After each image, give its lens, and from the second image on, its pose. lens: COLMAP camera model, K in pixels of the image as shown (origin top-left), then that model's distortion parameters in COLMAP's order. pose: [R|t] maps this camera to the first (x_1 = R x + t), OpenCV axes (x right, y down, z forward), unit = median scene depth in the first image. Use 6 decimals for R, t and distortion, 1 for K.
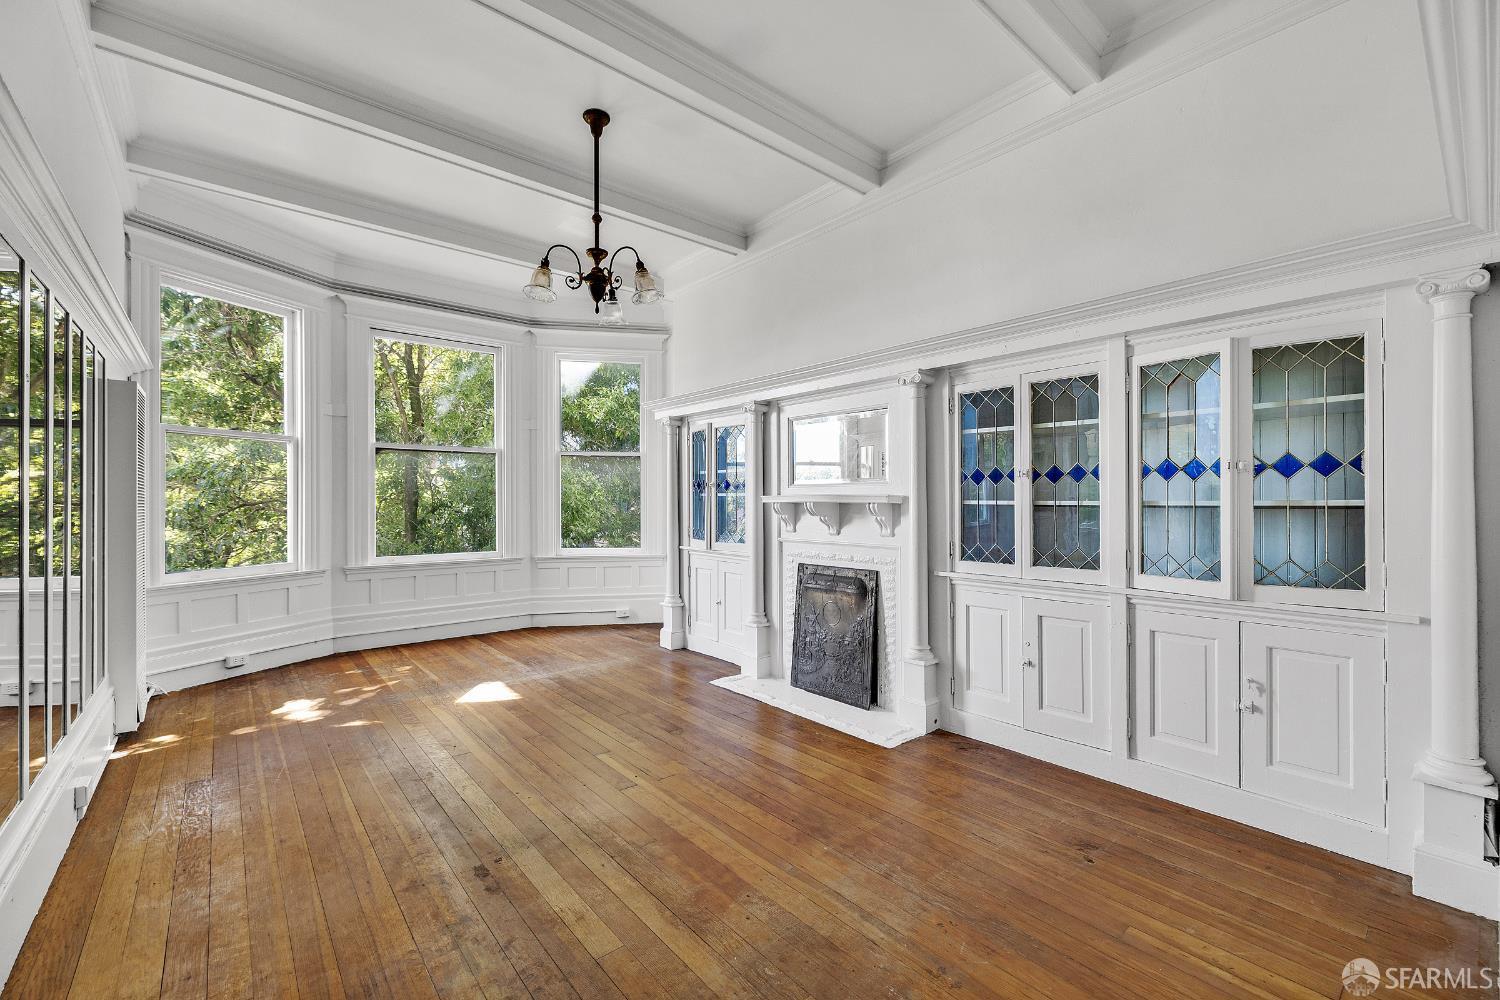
lens RADIAL K [[625.8, 0, 747.4], [0, 625.8, 500.3], [0, 0, 1]] dist [-0.000079, -0.000286]
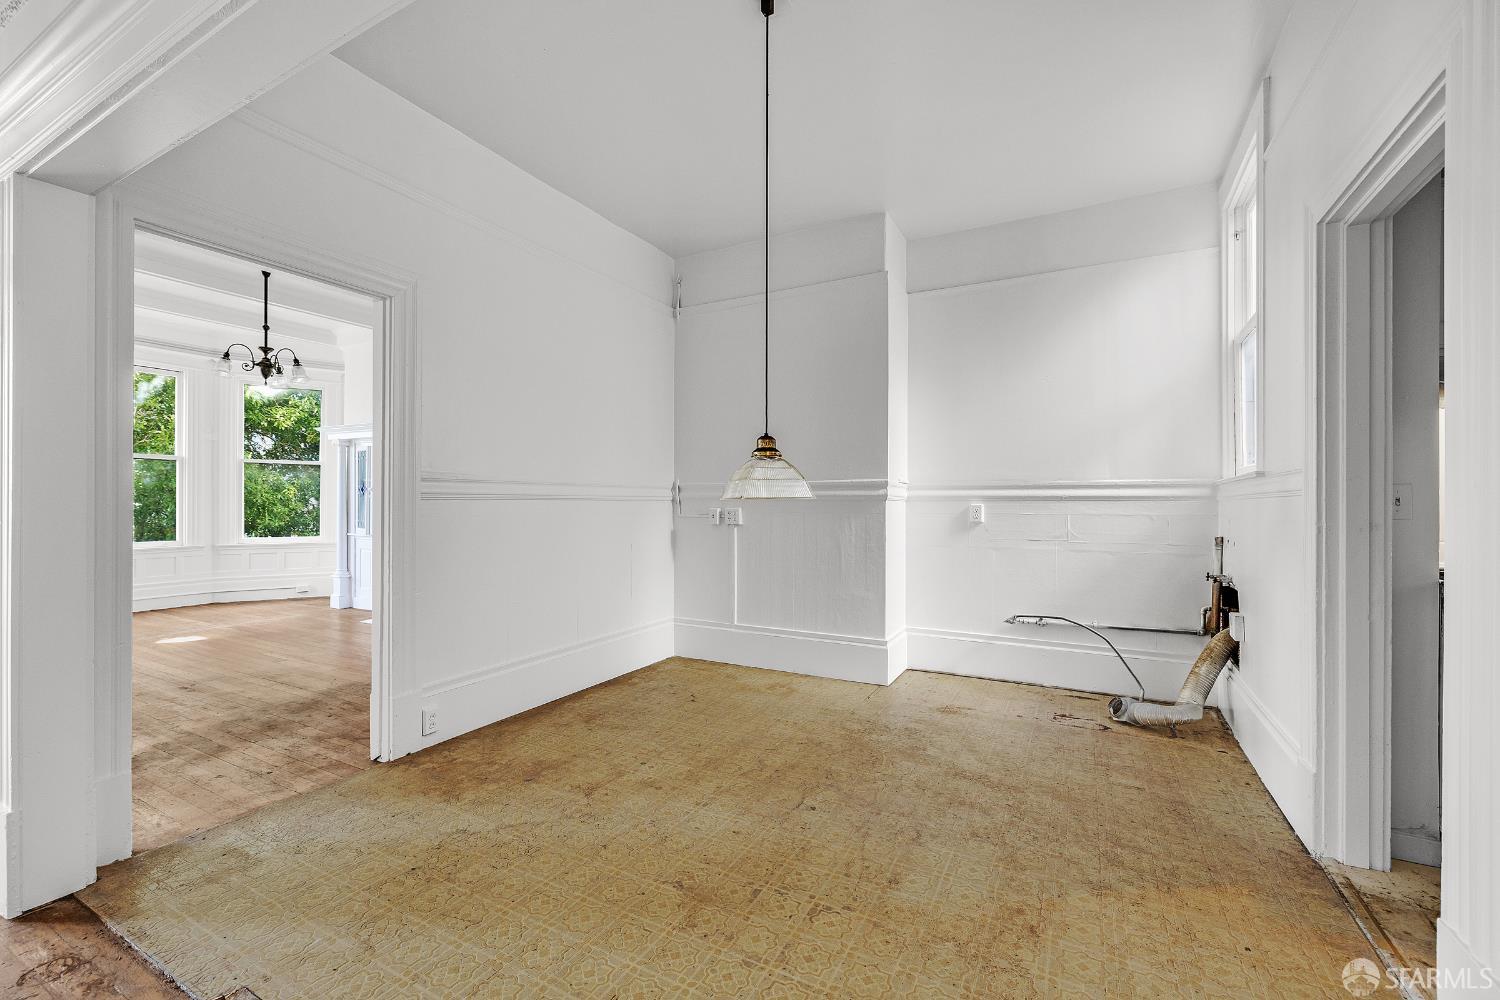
lens RADIAL K [[625.8, 0, 747.4], [0, 625.8, 500.3], [0, 0, 1]] dist [-0.000079, -0.000286]
pose [[0.929829, 0.008427, 0.367896, 0.202588], [-0.009388, 0.999956, 0.000821, -0.008793], [-0.367872, -0.004217, 0.929867, -0.601411]]
